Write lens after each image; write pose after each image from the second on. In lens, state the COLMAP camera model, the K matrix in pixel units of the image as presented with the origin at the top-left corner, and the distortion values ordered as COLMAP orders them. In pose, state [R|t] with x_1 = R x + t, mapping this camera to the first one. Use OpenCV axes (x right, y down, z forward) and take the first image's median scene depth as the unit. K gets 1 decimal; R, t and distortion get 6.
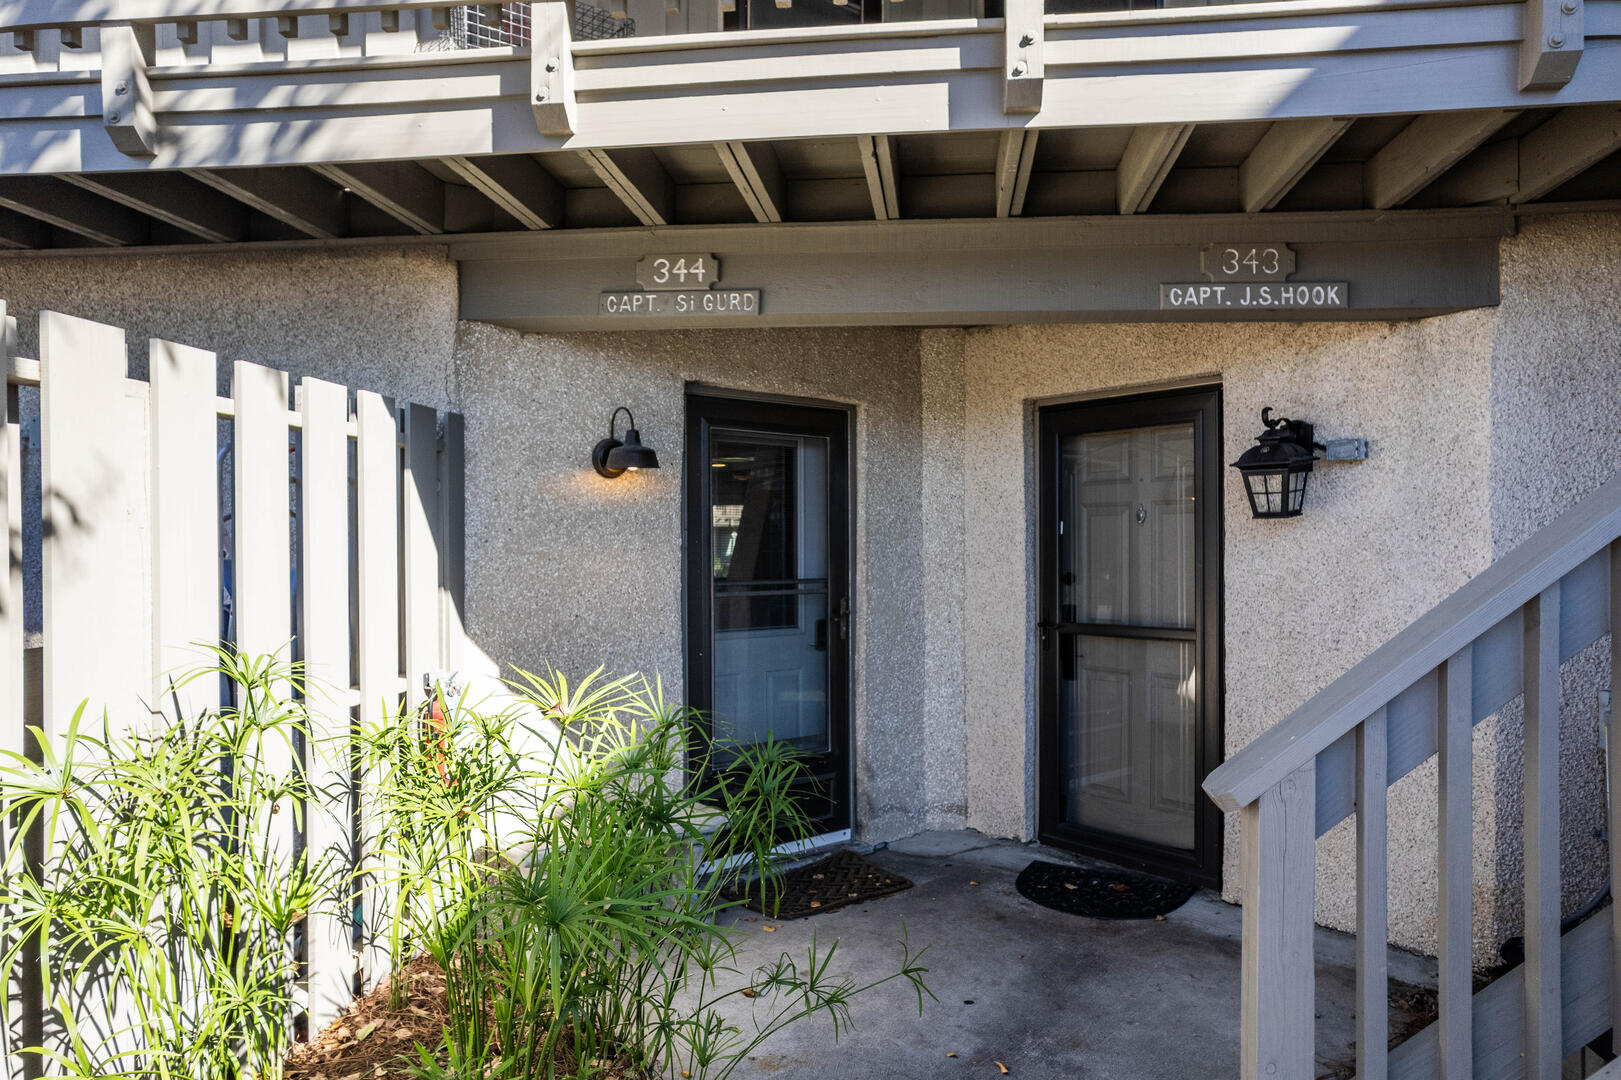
lens RADIAL K [[1043.1, 0, 810.5], [0, 1043.1, 540.0], [0, 0, 1]] dist [-0.079441, 0.085160]
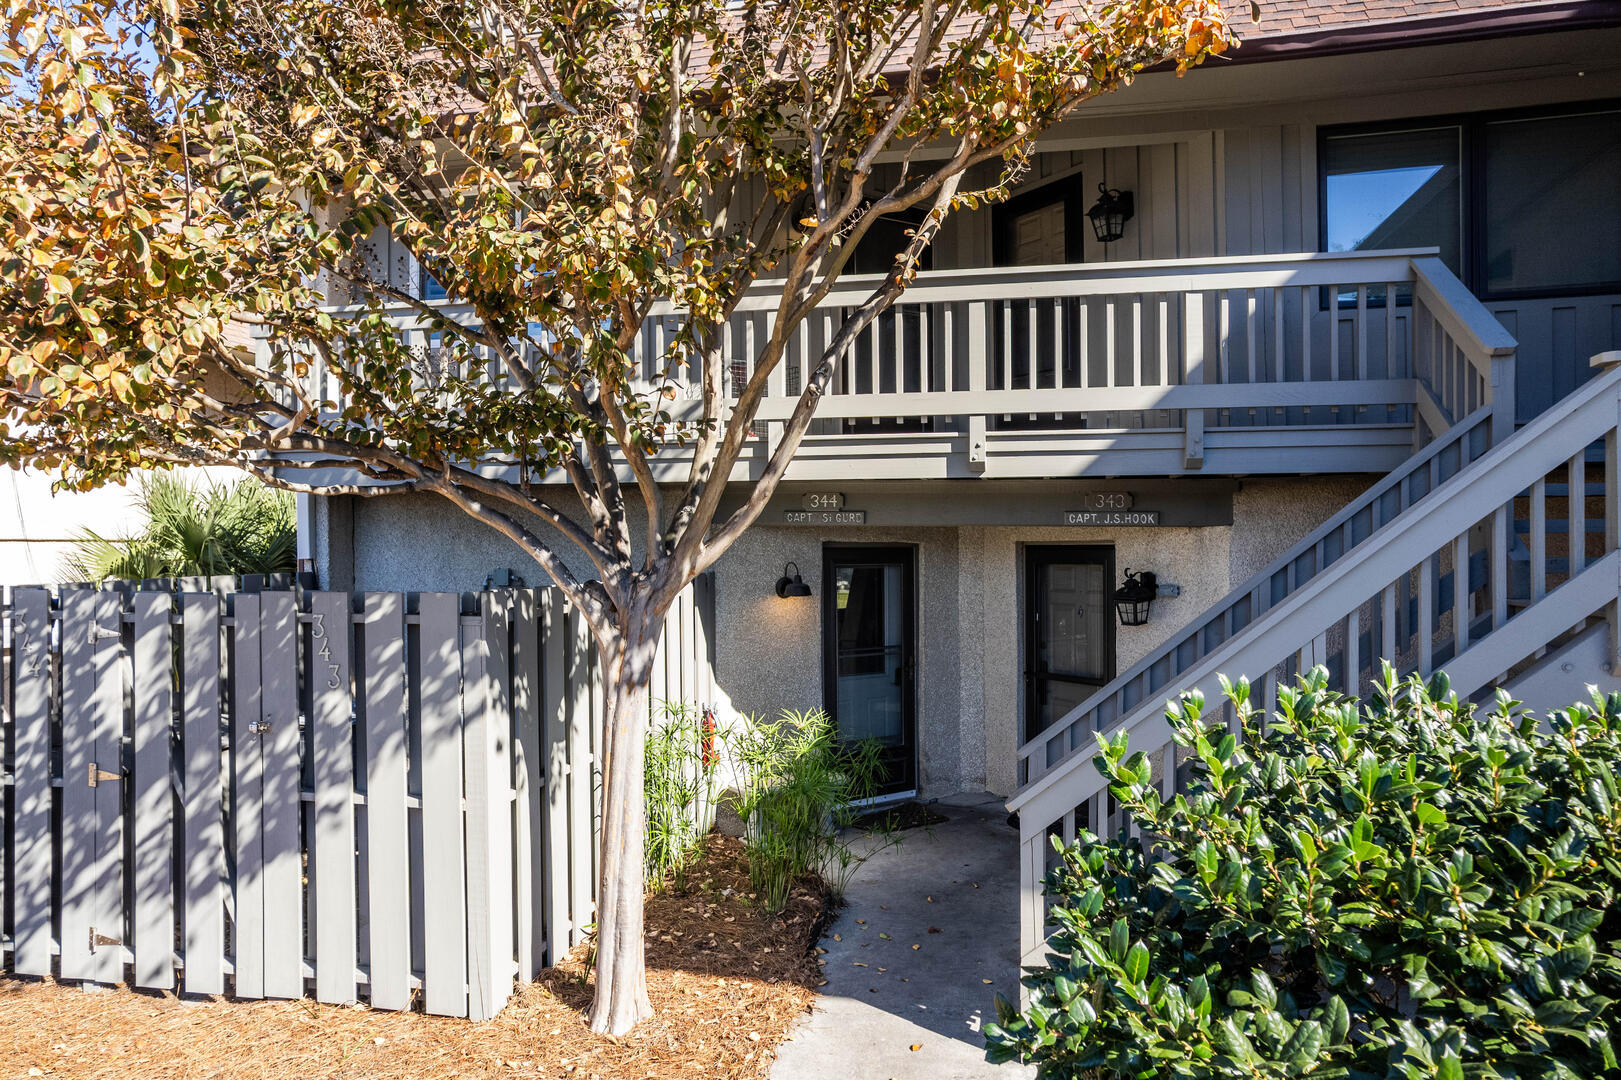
lens RADIAL K [[1043.1, 0, 810.5], [0, 1043.1, 540.0], [0, 0, 1]] dist [-0.079441, 0.085160]
pose [[0.996025, -0.001541, -0.089060, 0.020086], [0.001430, 0.999998, -0.001318, -0.139024], [0.089062, 0.001186, 0.996025, -0.760971]]
